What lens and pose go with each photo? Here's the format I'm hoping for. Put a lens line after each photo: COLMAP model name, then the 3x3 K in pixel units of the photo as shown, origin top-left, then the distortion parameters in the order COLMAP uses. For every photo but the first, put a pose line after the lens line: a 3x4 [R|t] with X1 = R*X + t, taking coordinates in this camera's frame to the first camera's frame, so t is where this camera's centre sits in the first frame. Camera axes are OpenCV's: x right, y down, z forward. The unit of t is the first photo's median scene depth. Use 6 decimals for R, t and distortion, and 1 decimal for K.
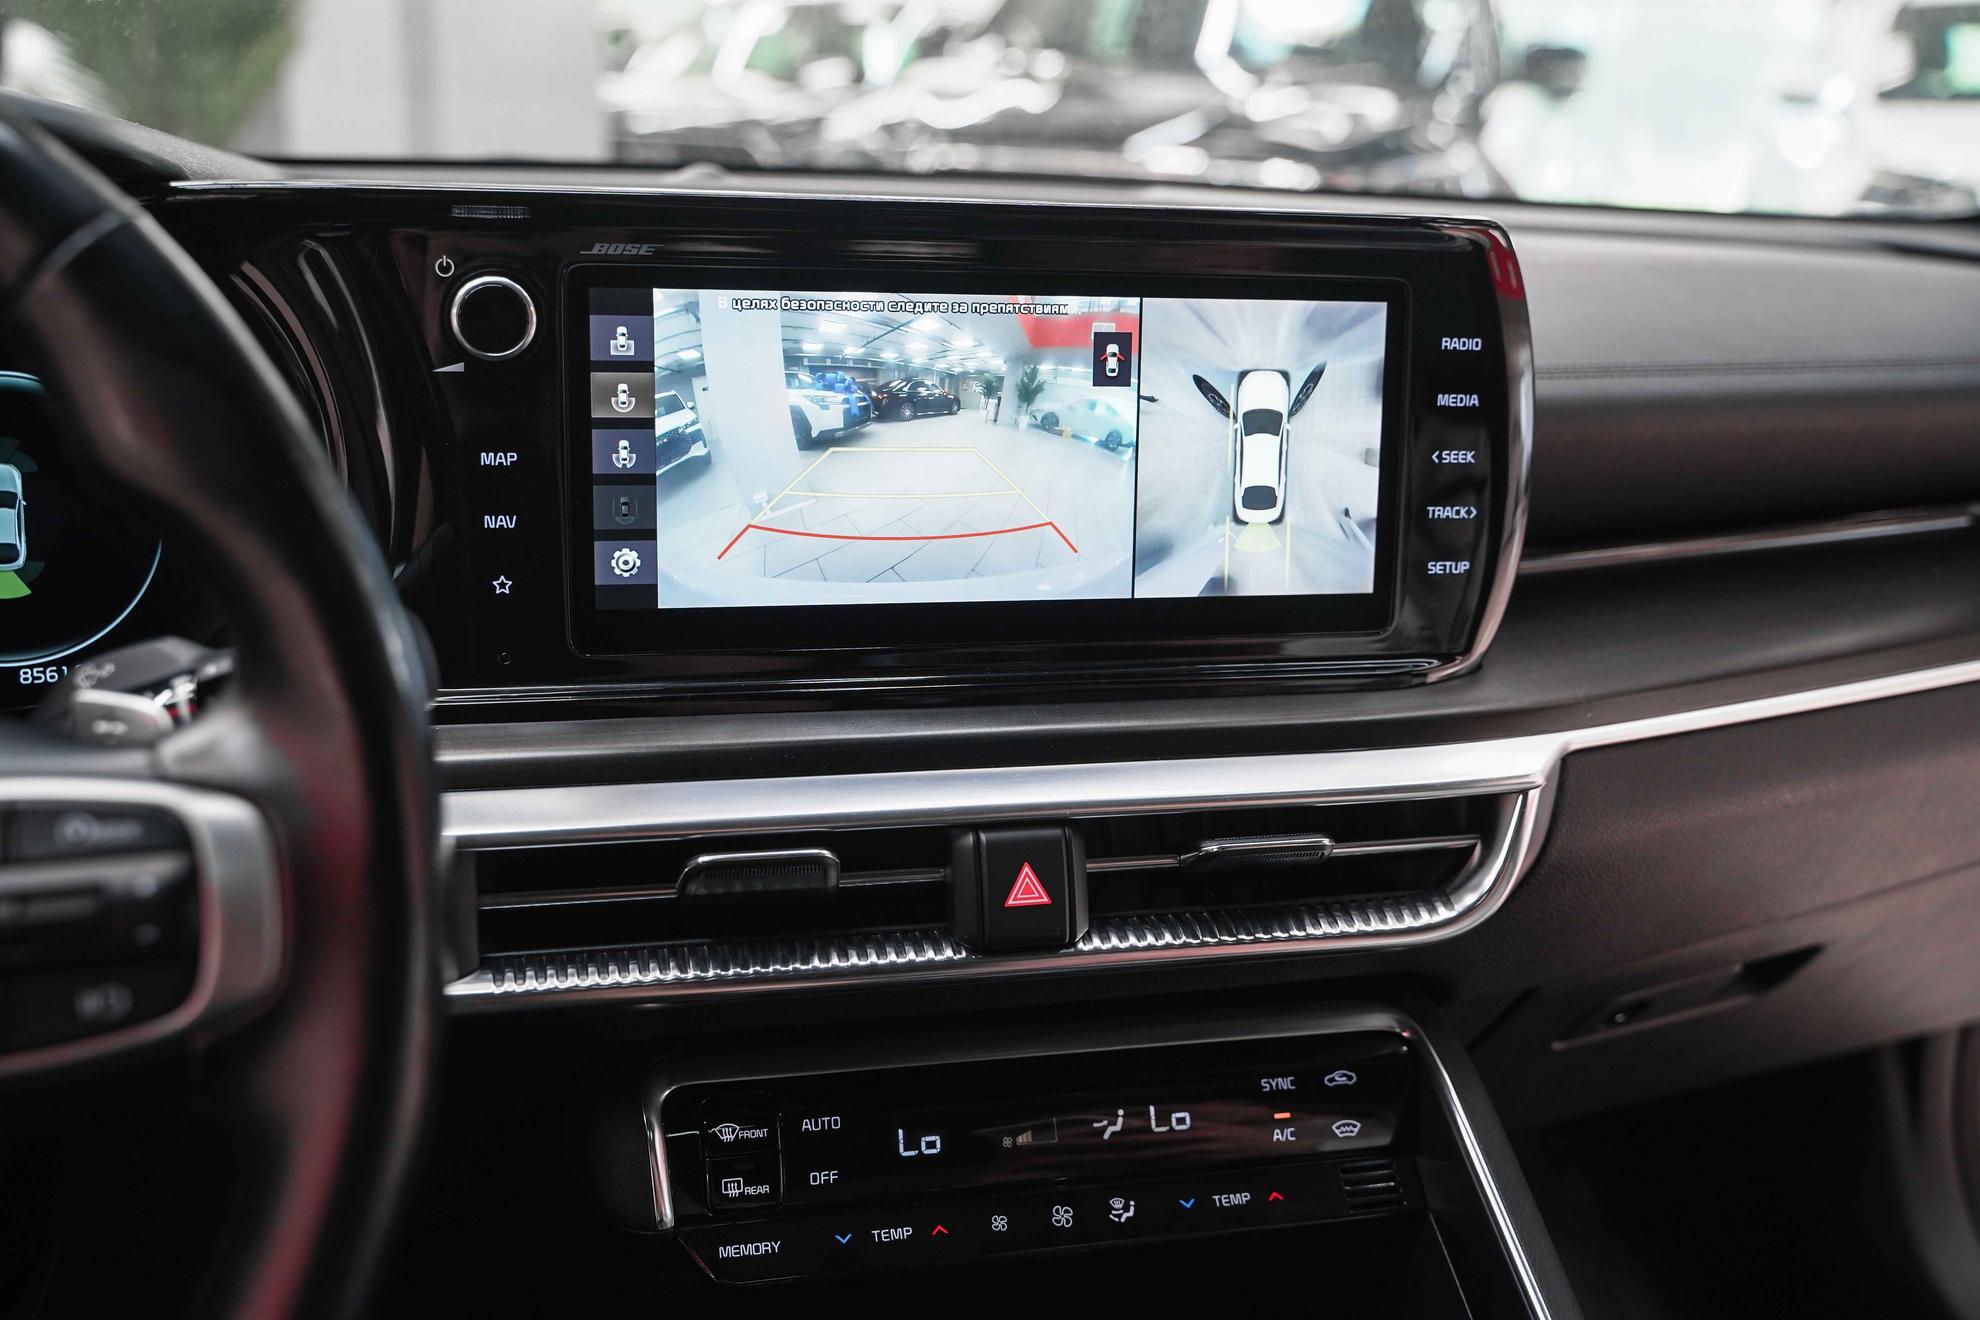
lens RADIAL K [[1887.9, 0, 990.8], [0, 1887.9, 653.4], [0, 0, 1]] dist [0.001770, 0.000000]
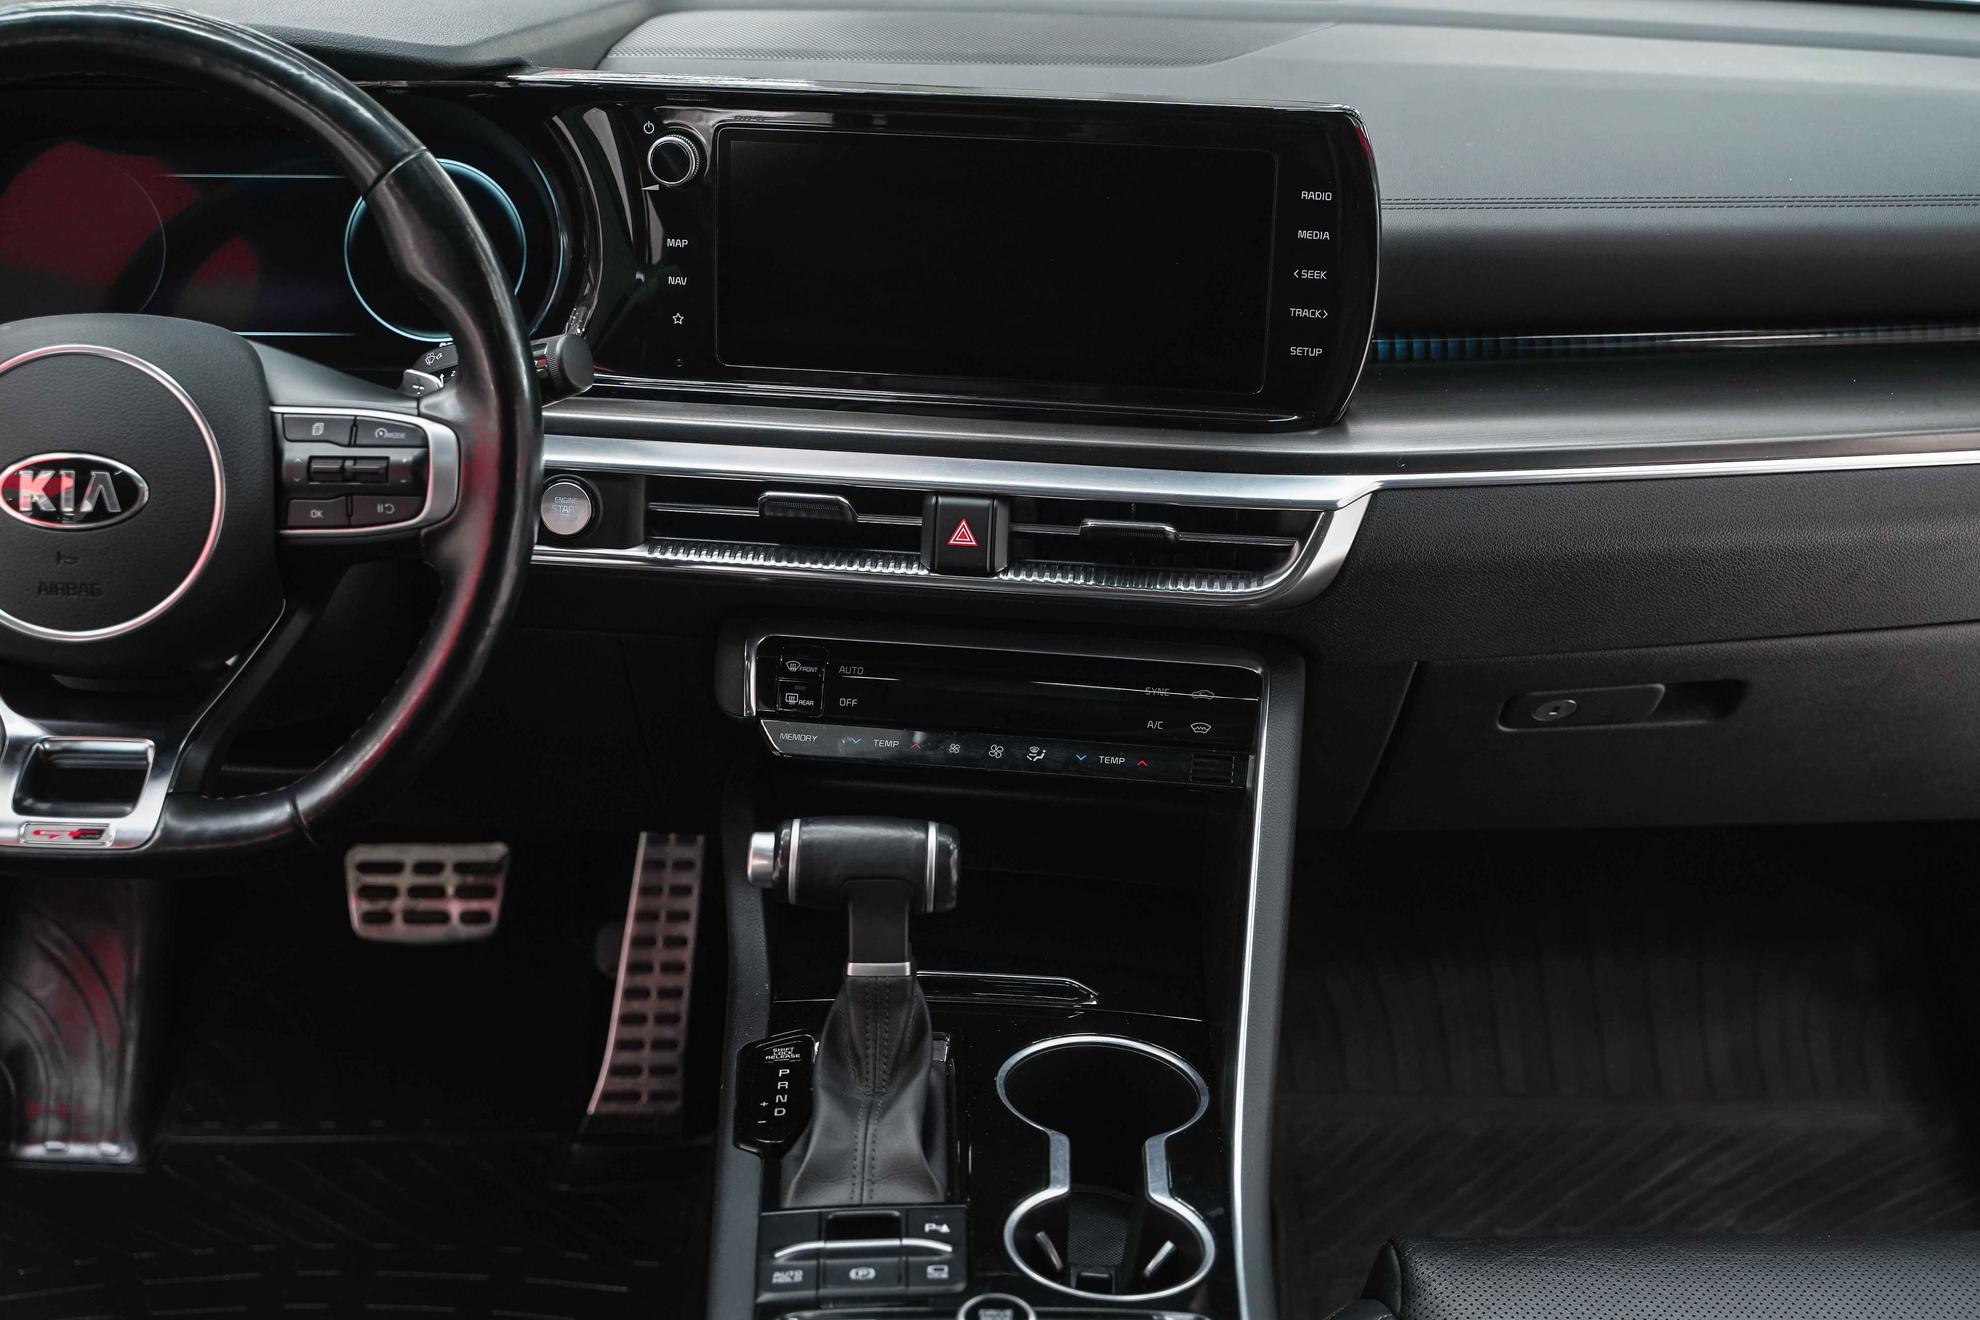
lens RADIAL K [[2553.3, 0, 1013.9], [0, 2553.3, 654.8], [0, 0, 1]] dist [0.006066, 0.000000]
pose [[0.930230, 0.122134, -0.346056, 0.816534], [-0.076511, 0.986817, 0.142609, -0.086547], [0.358912, -0.106182, 0.927312, -0.993977]]
